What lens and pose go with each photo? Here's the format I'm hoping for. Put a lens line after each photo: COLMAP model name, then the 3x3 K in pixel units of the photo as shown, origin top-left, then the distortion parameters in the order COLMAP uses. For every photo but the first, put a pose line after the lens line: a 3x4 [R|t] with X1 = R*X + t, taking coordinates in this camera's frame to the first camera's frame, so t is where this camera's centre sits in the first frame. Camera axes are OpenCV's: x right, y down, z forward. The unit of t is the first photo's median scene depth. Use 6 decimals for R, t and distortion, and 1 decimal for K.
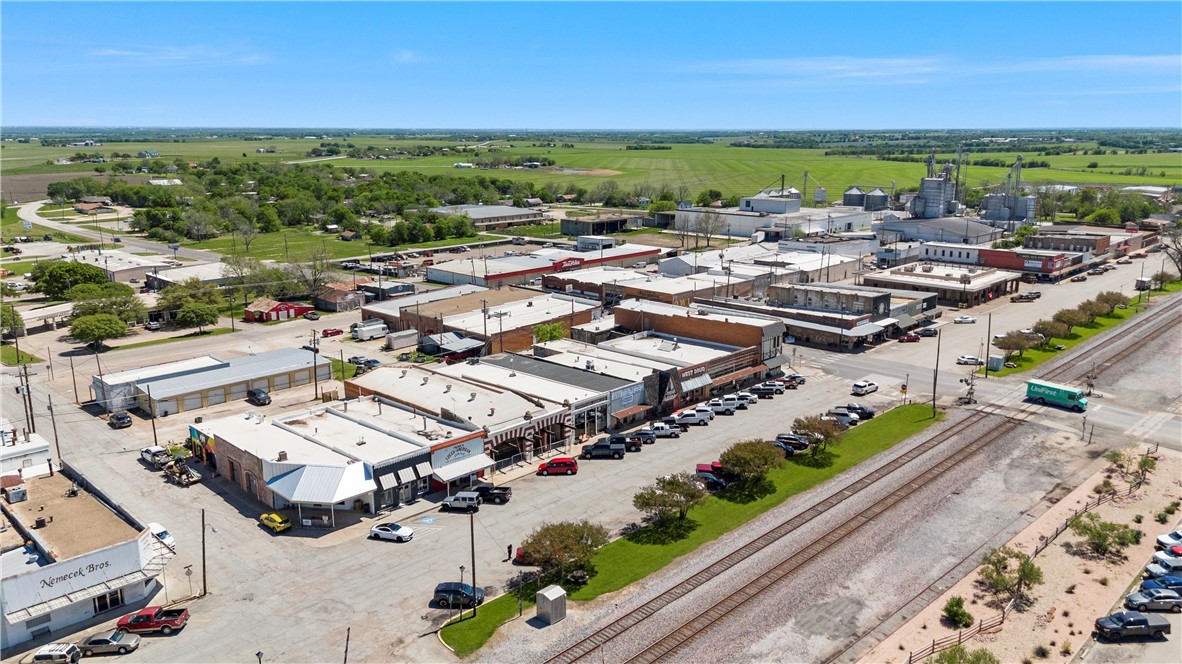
lens RADIAL K [[872.9, 0, 597.6], [0, 872.9, 330.2], [0, 0, 1]] dist [0.052128, -0.041857]
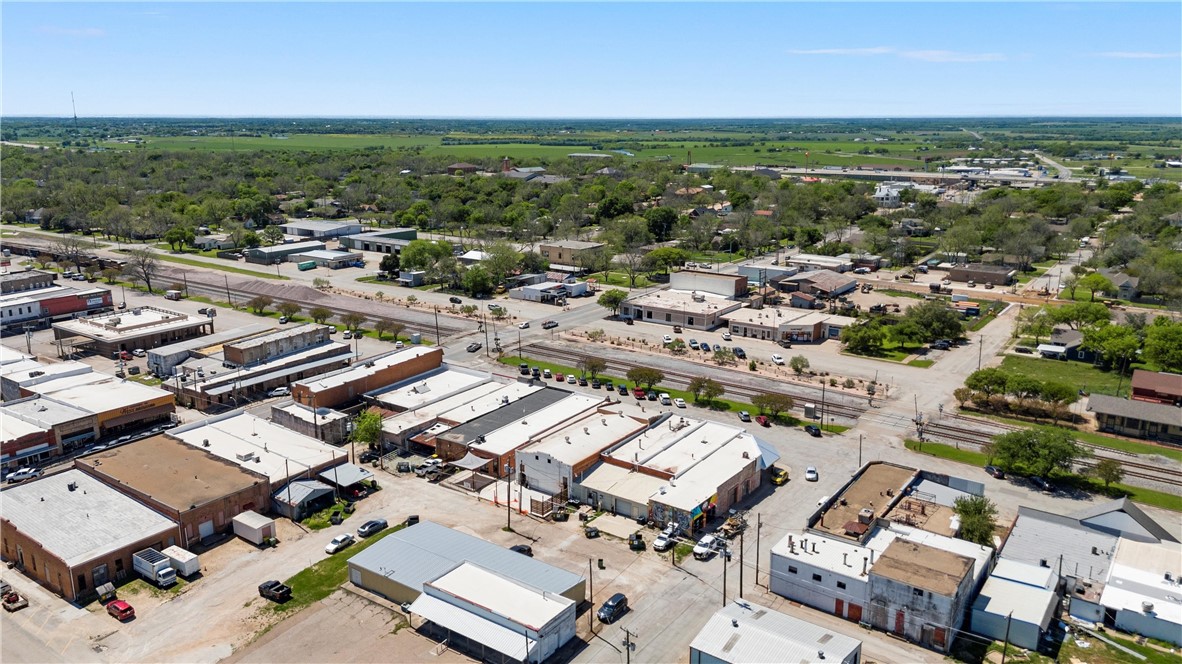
lens RADIAL K [[872.9, 0, 587.4], [0, 872.9, 327.4], [0, 0, 1]] dist [0.052128, -0.041857]
pose [[-0.151226, -0.231730, 0.960954, -1.497492], [0.224062, 0.938795, 0.261648, -0.445150], [-0.962770, 0.254882, -0.090048, 1.194502]]
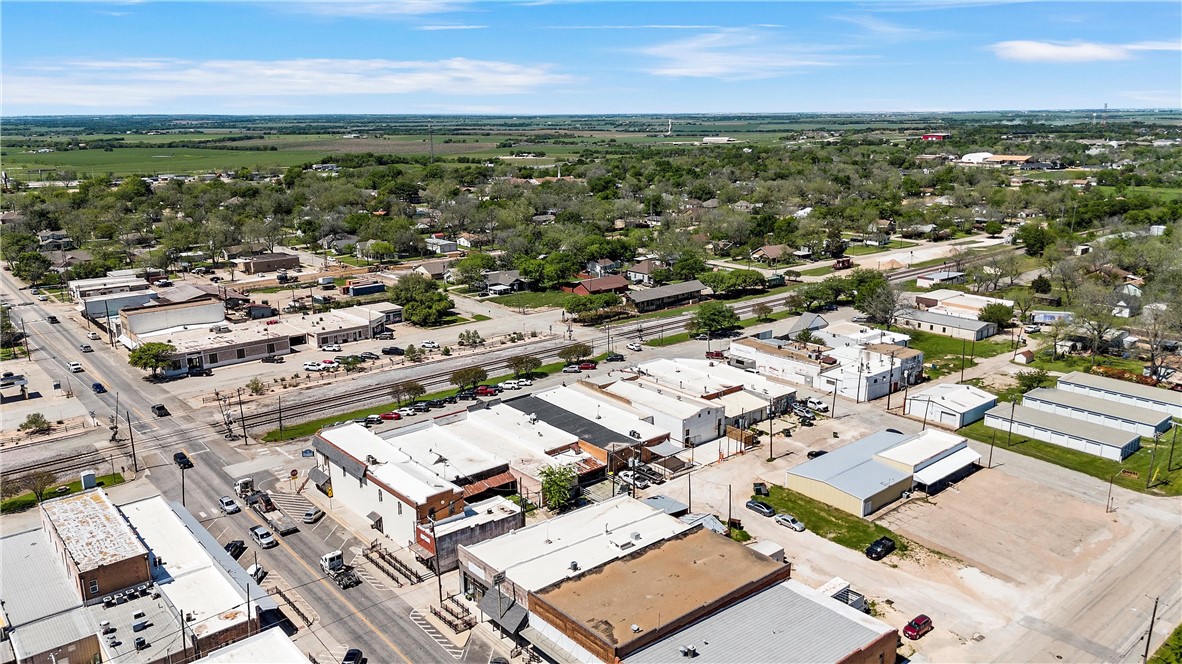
lens RADIAL K [[872.9, 0, 602.4], [0, 872.9, 336.1], [0, 0, 1]] dist [0.052128, -0.041857]
pose [[-0.996700, -0.013629, 0.080017, -0.242047], [0.024995, 0.886363, 0.462315, -0.740319], [-0.077225, 0.462790, -0.883098, 2.440513]]
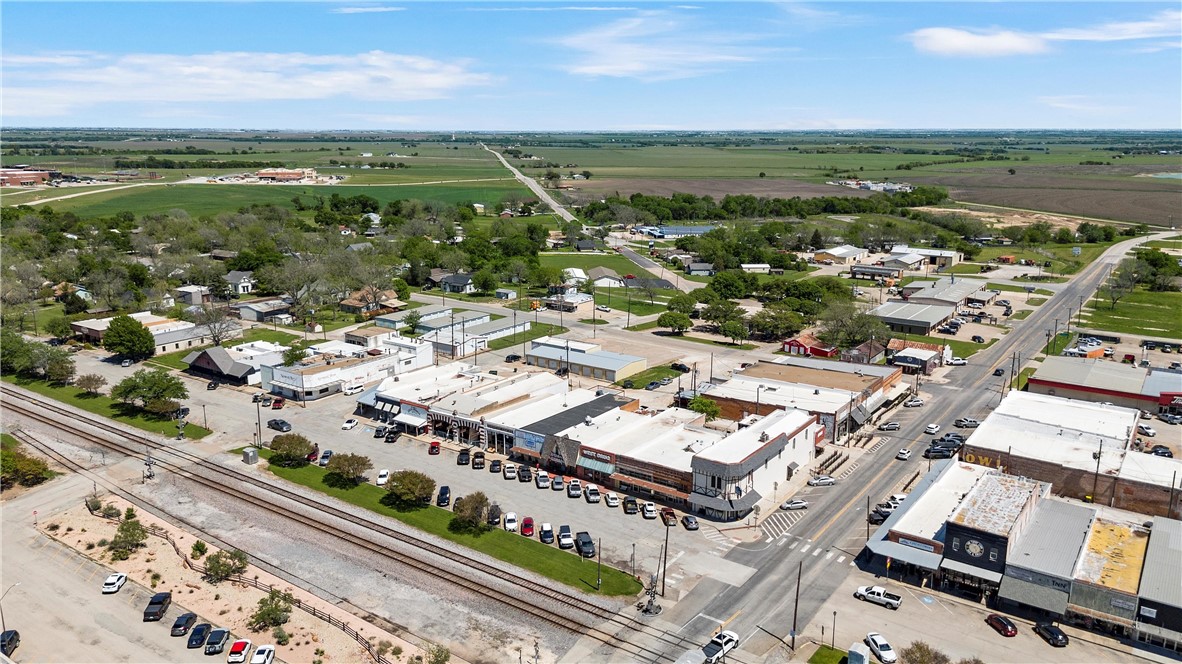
lens RADIAL K [[872.9, 0, 591.5], [0, 872.9, 335.2], [0, 0, 1]] dist [0.052128, -0.041857]
pose [[0.159701, 0.232908, -0.959296, 1.402330], [-0.228424, 0.954113, 0.193623, -0.384309], [0.960374, 0.188205, 0.205574, 0.895111]]
